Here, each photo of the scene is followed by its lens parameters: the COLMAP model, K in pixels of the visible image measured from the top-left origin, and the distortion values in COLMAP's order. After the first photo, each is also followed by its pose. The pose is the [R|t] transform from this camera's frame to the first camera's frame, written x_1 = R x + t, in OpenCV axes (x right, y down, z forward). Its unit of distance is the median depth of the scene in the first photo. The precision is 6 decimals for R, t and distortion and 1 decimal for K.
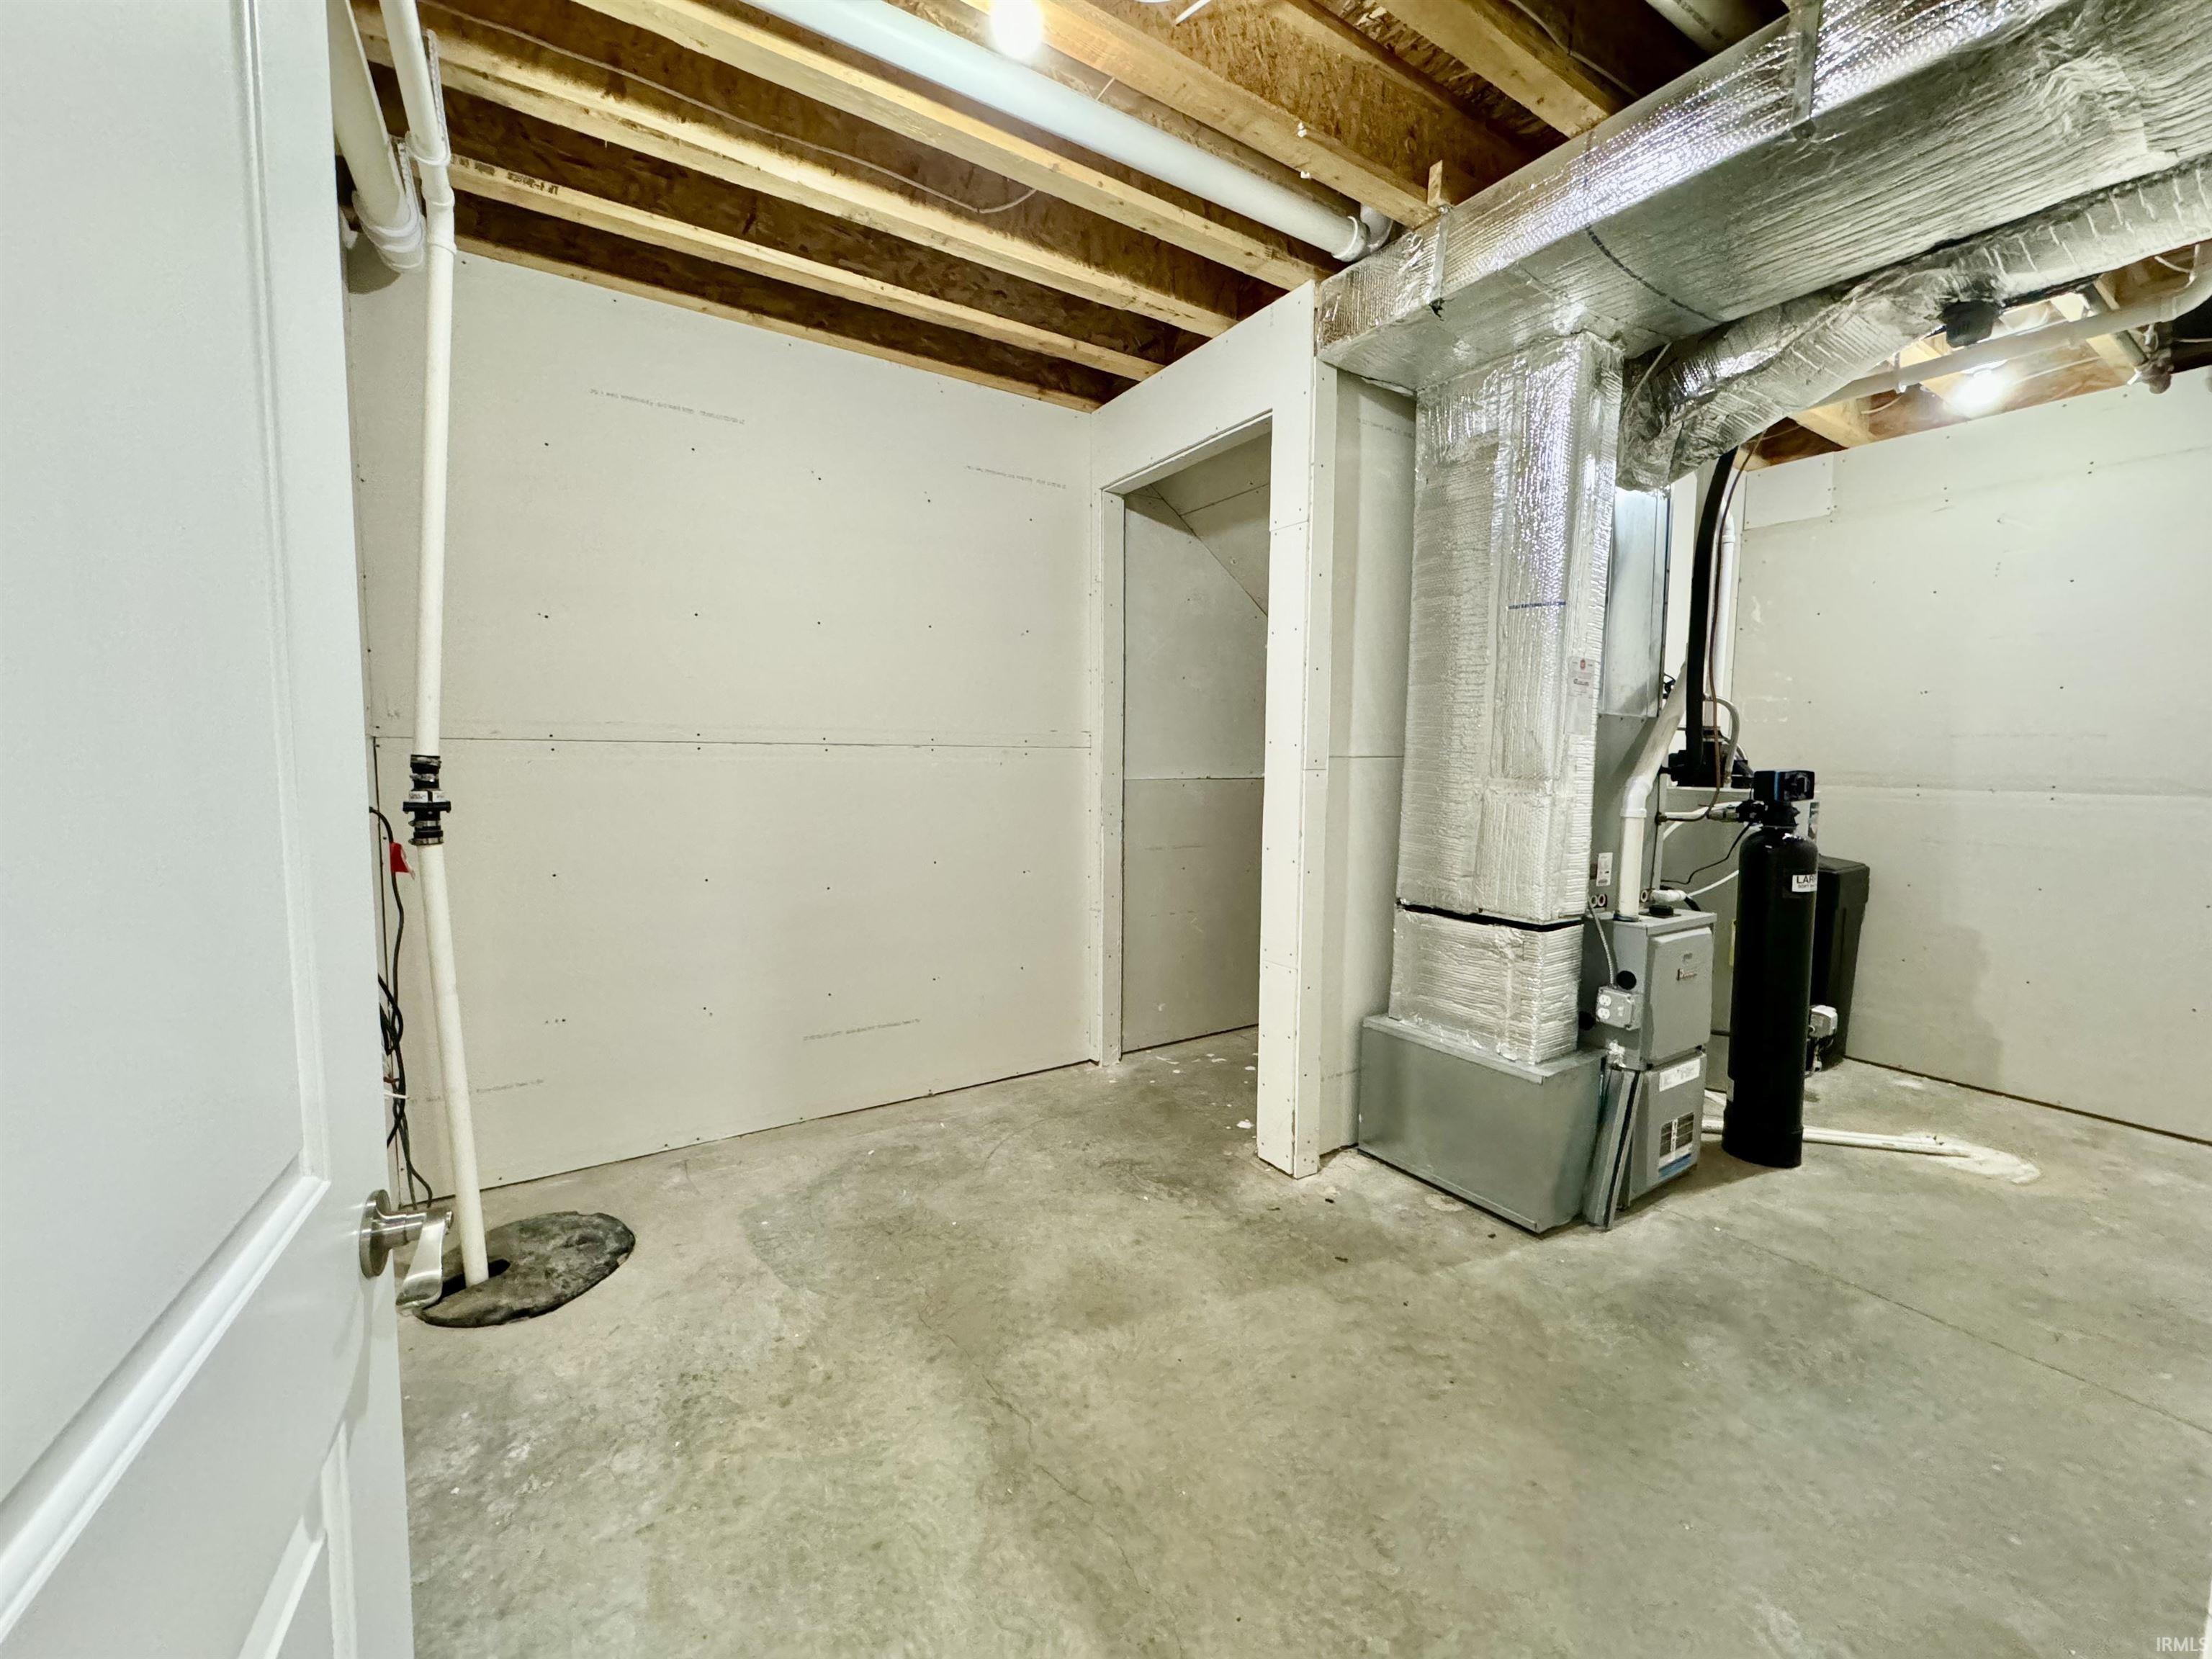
lens RADIAL K [[880.6, 0, 1109.9], [0, 880.6, 827.4], [0, 0, 1]] dist [-0.001392, 0.000671]
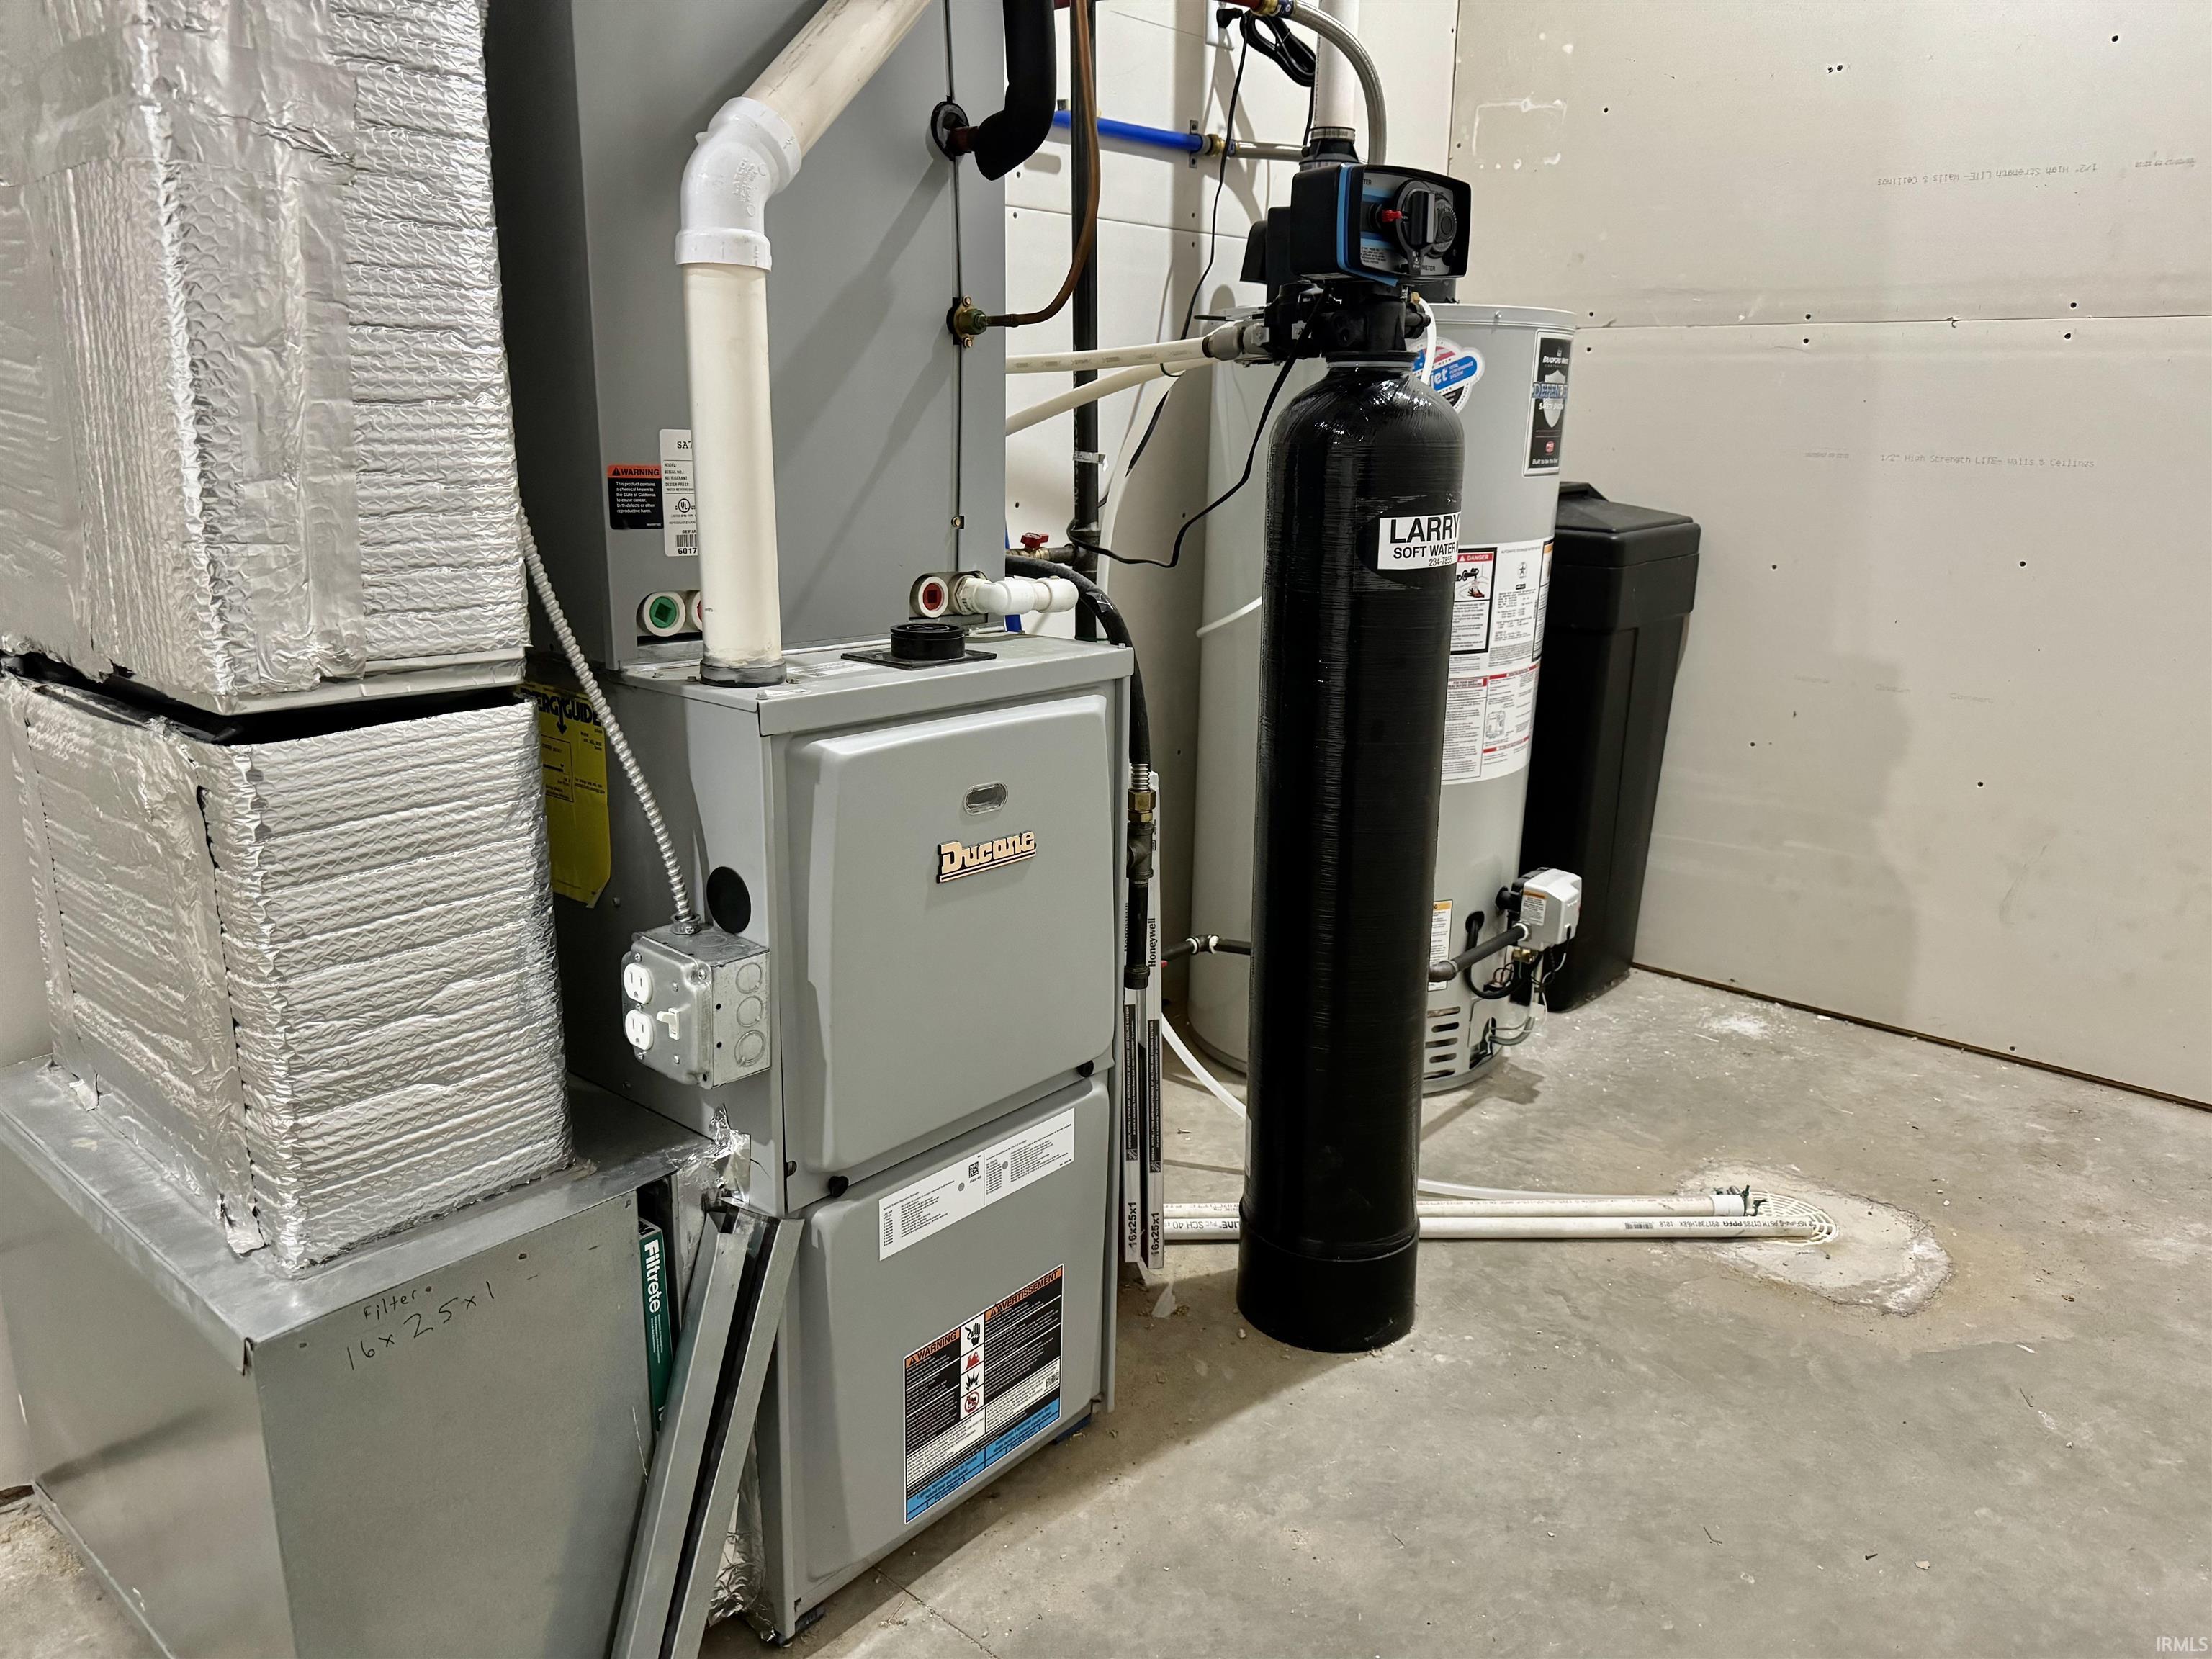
lens RADIAL K [[1572.8, 0, 1104.7], [0, 1572.8, 823.9], [0, 0, 1]] dist [0.015016, -0.003849]
pose [[0.961741, -0.061795, 0.266901, 0.508275], [0.011631, 0.982560, 0.185582, 0.055176], [-0.273715, -0.175377, 0.945687, 0.459072]]
